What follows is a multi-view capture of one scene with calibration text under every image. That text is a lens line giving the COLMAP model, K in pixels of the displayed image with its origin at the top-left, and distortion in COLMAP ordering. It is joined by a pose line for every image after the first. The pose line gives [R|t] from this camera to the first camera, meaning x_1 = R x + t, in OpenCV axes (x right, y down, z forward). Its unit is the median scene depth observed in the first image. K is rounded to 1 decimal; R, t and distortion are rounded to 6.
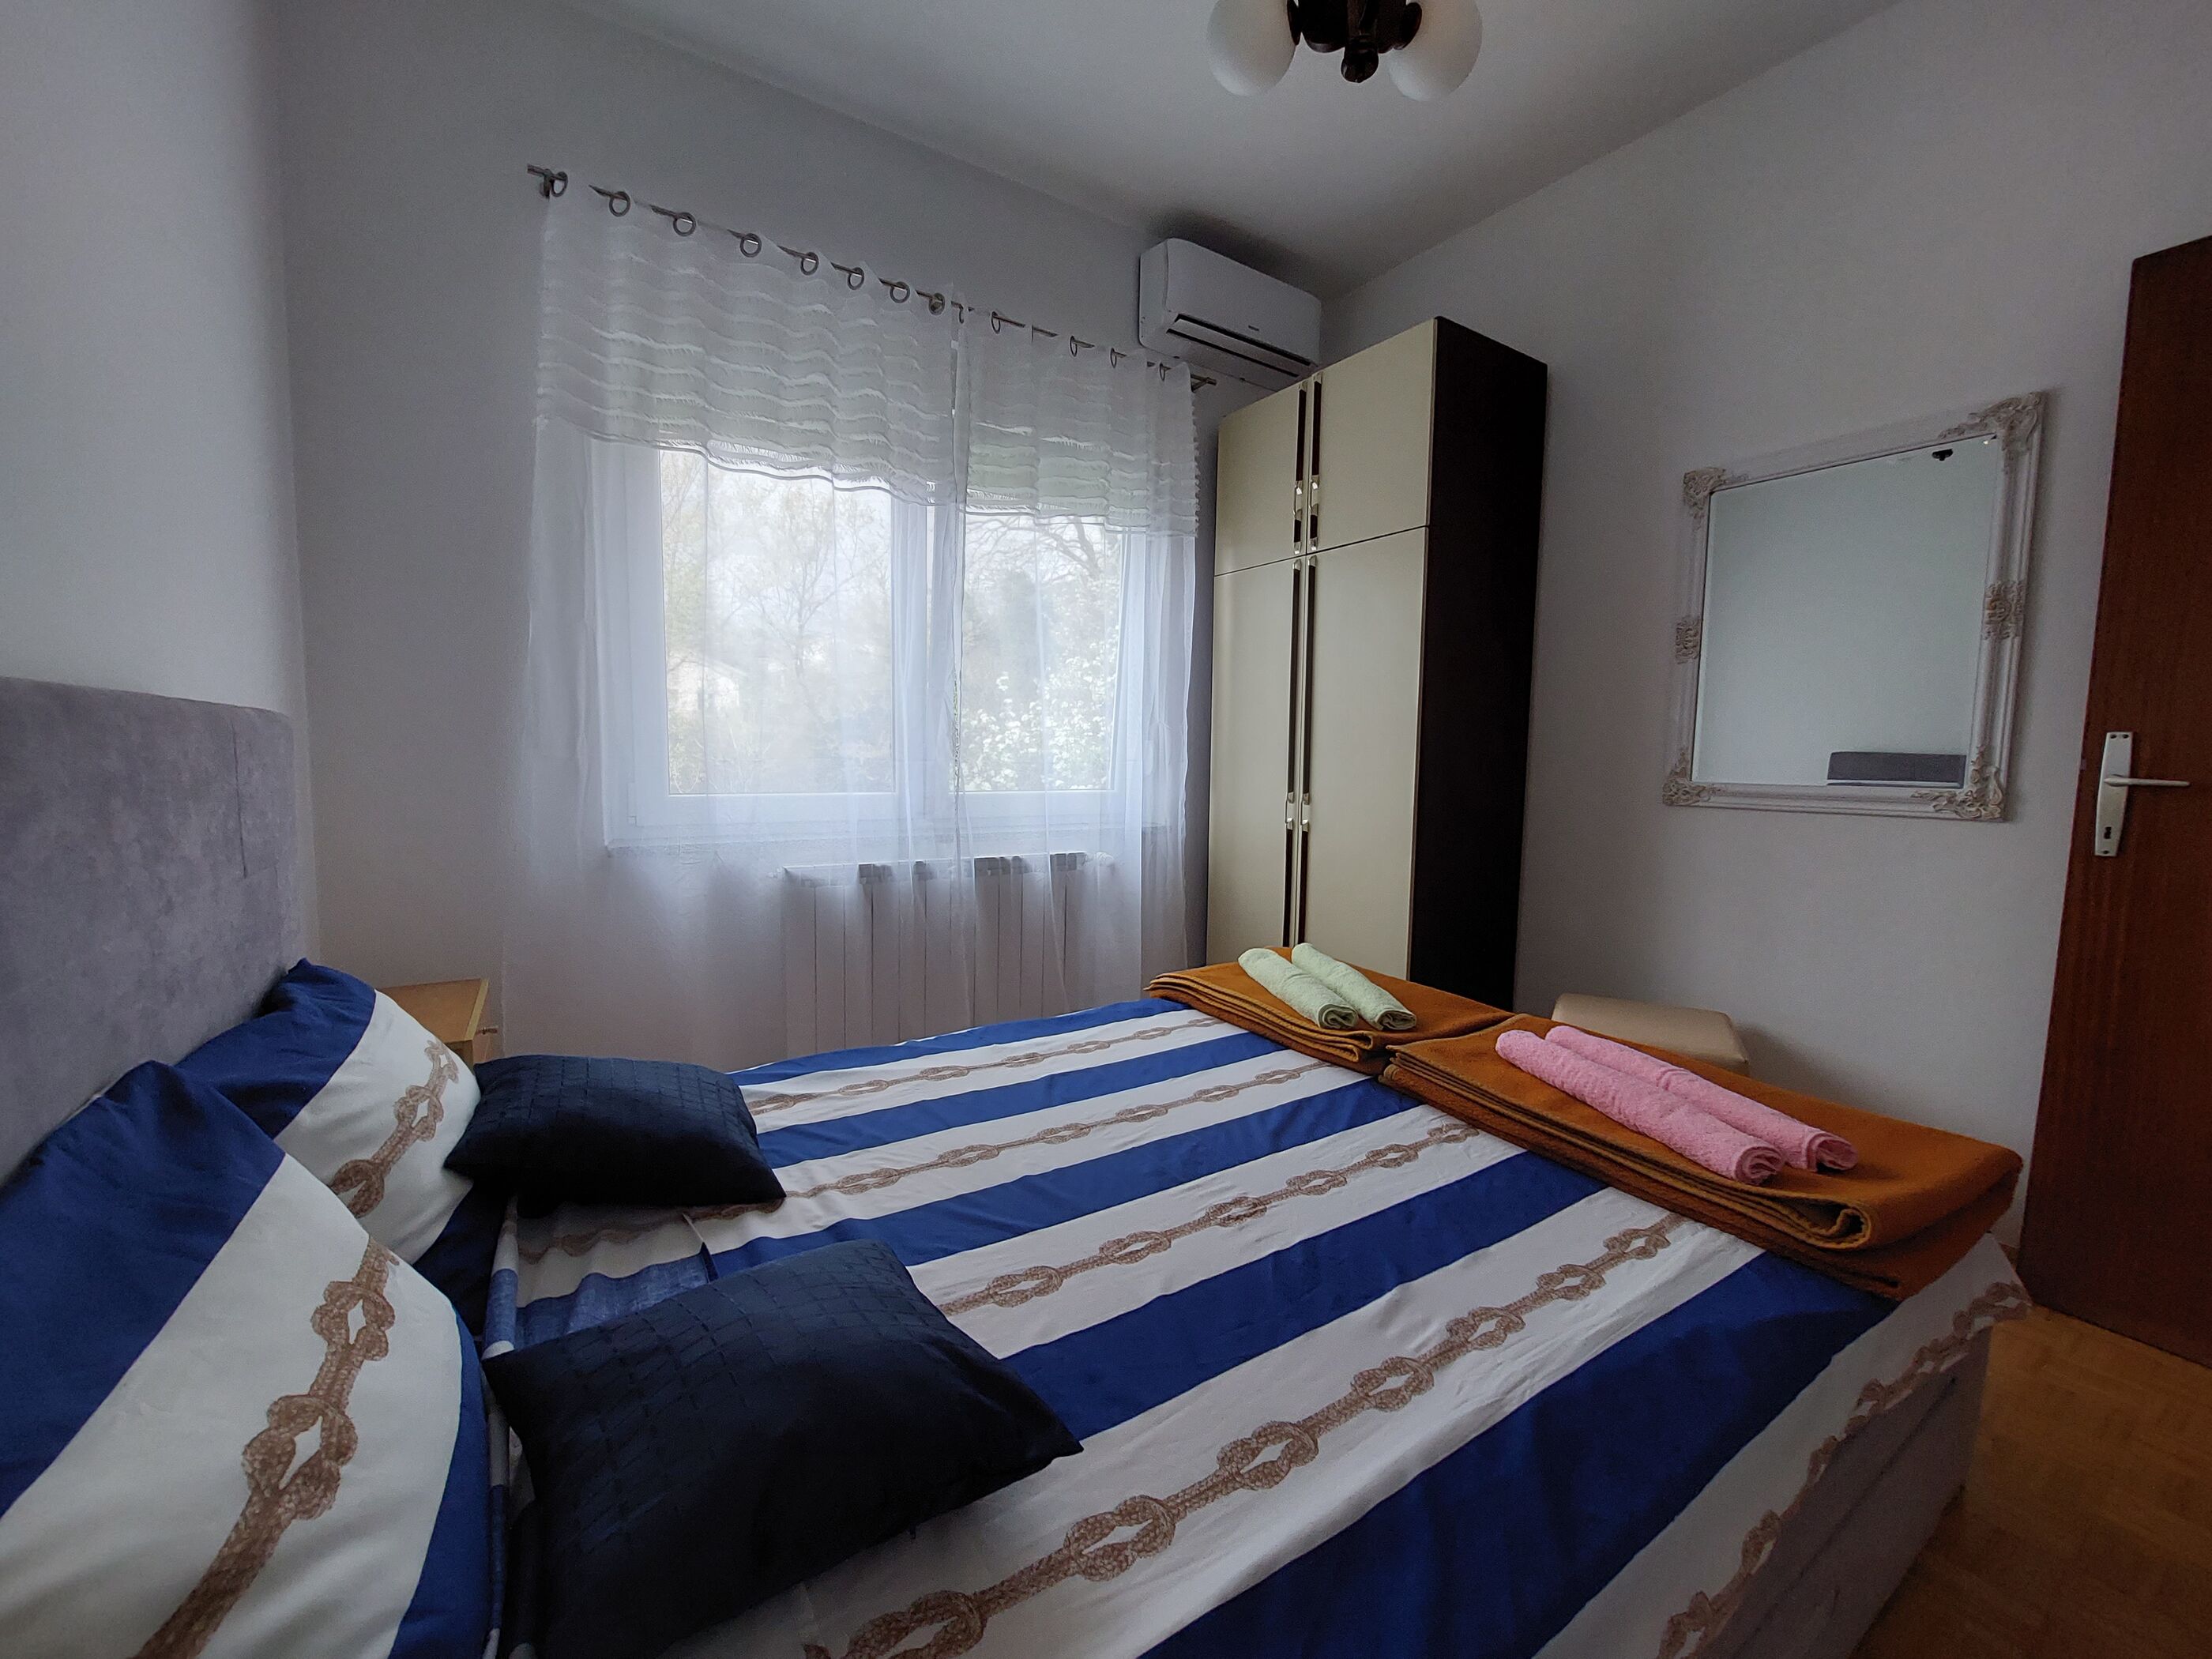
lens RADIAL K [[890.2, 0, 1106.0], [0, 890.2, 829.5], [0, 0, 1]] dist [-0.014848, -0.000414]
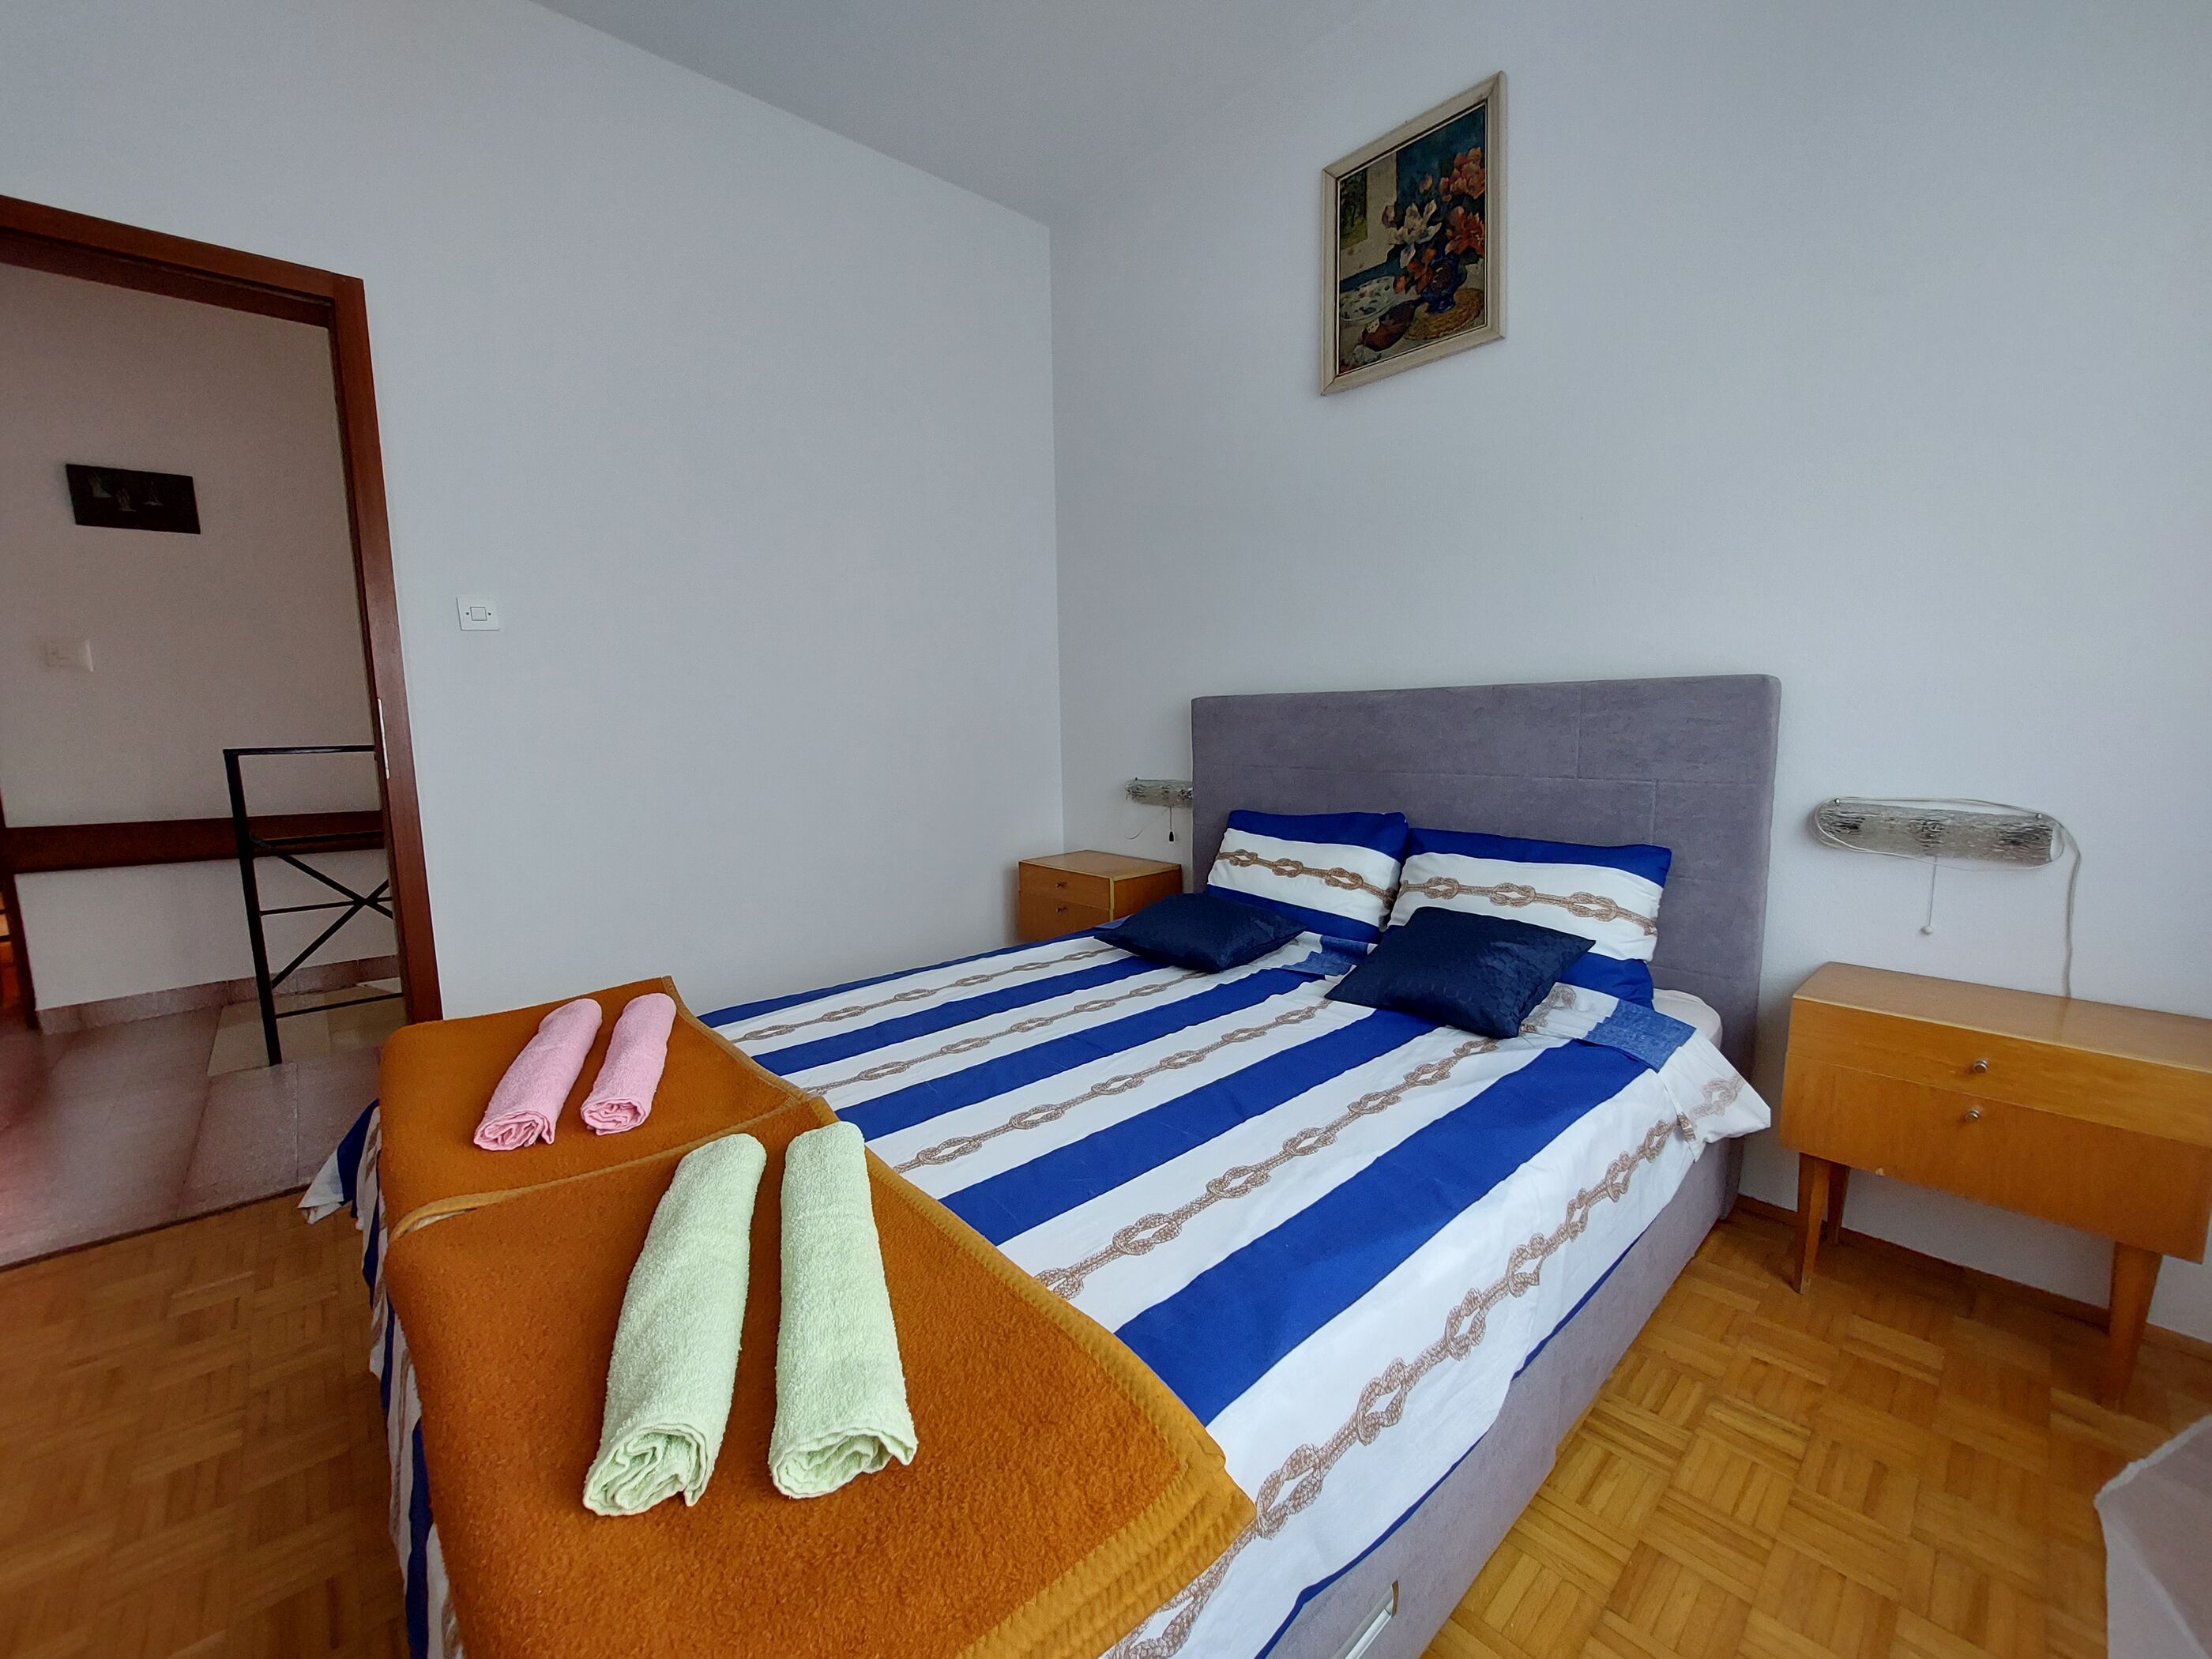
lens RADIAL K [[890.2, 0, 1106.0], [0, 890.2, 829.5], [0, 0, 1]] dist [-0.014848, -0.000414]
pose [[-0.986488, 0.023986, -0.162070, 0.232744], [-0.009664, 0.978983, 0.203711, -0.166224], [0.163550, 0.202524, -0.965523, 2.166119]]
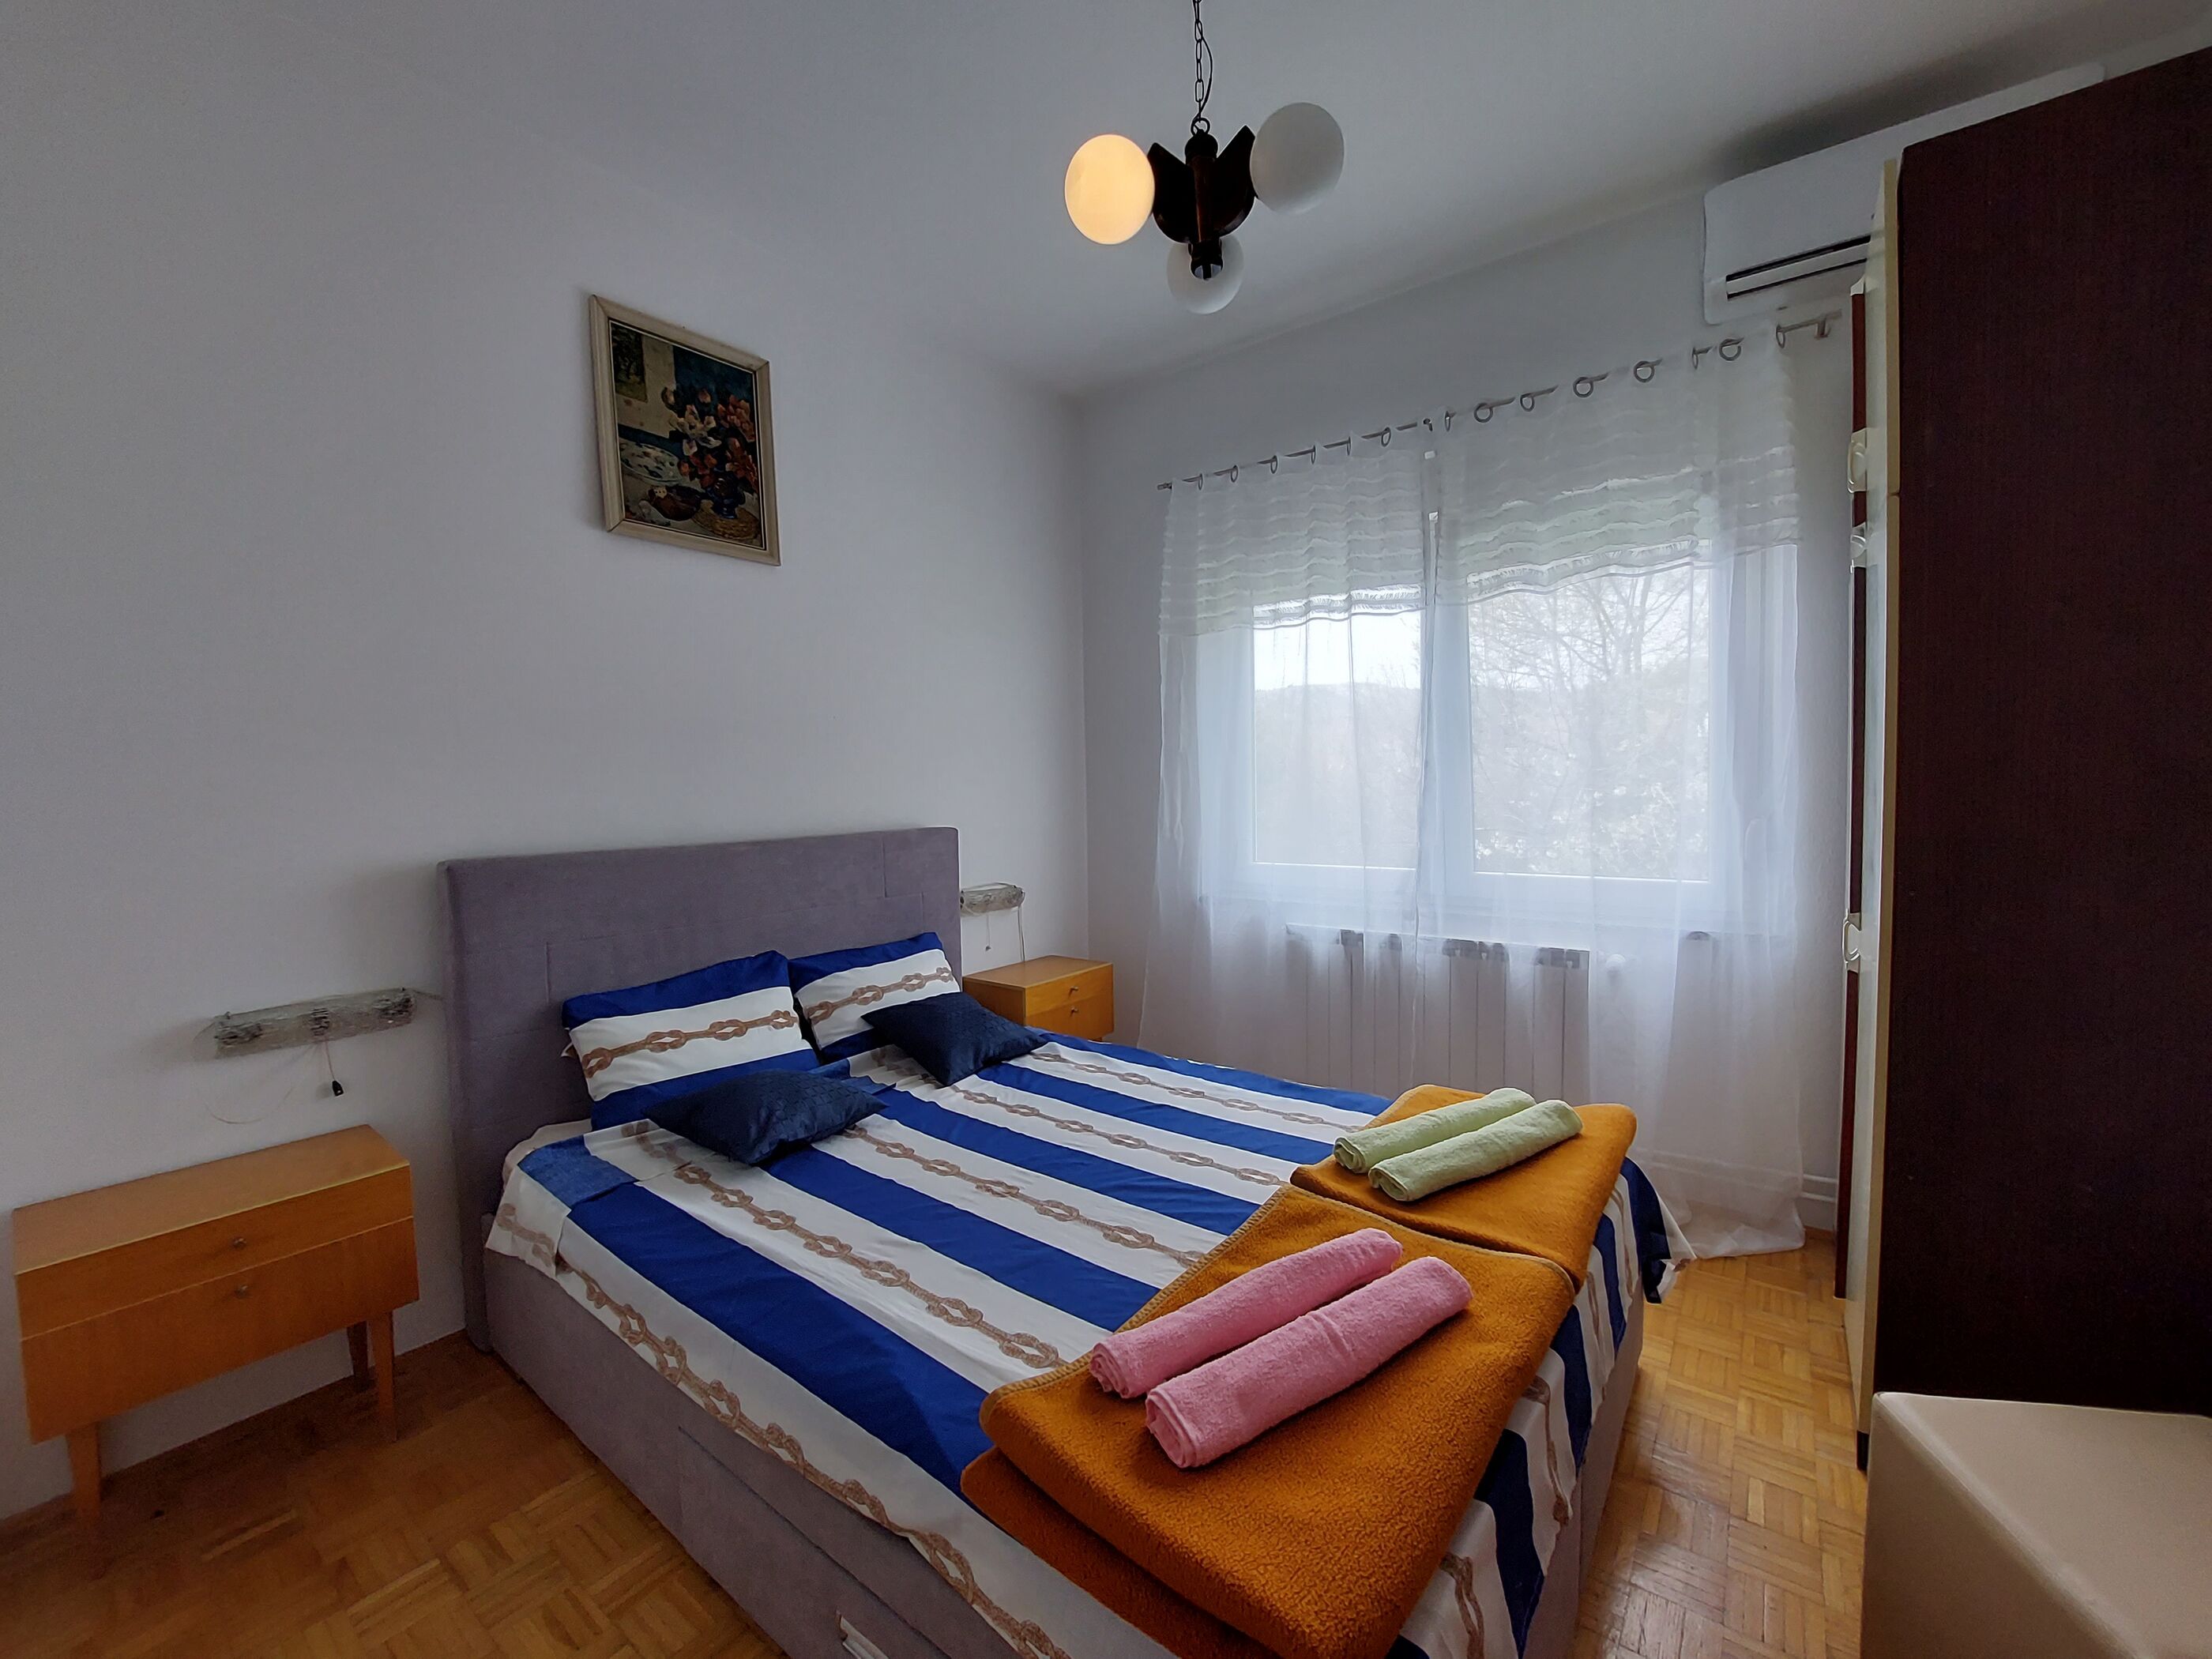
lens RADIAL K [[879.4, 0, 1106.0], [0, 879.4, 829.5], [0, 0, 1]] dist [-0.011323, -0.000095]
pose [[0.332147, 0.028653, -0.942792, 1.436668], [-0.056386, 0.998354, 0.010476, -0.176286], [0.941541, 0.049680, 0.333216, 0.598688]]
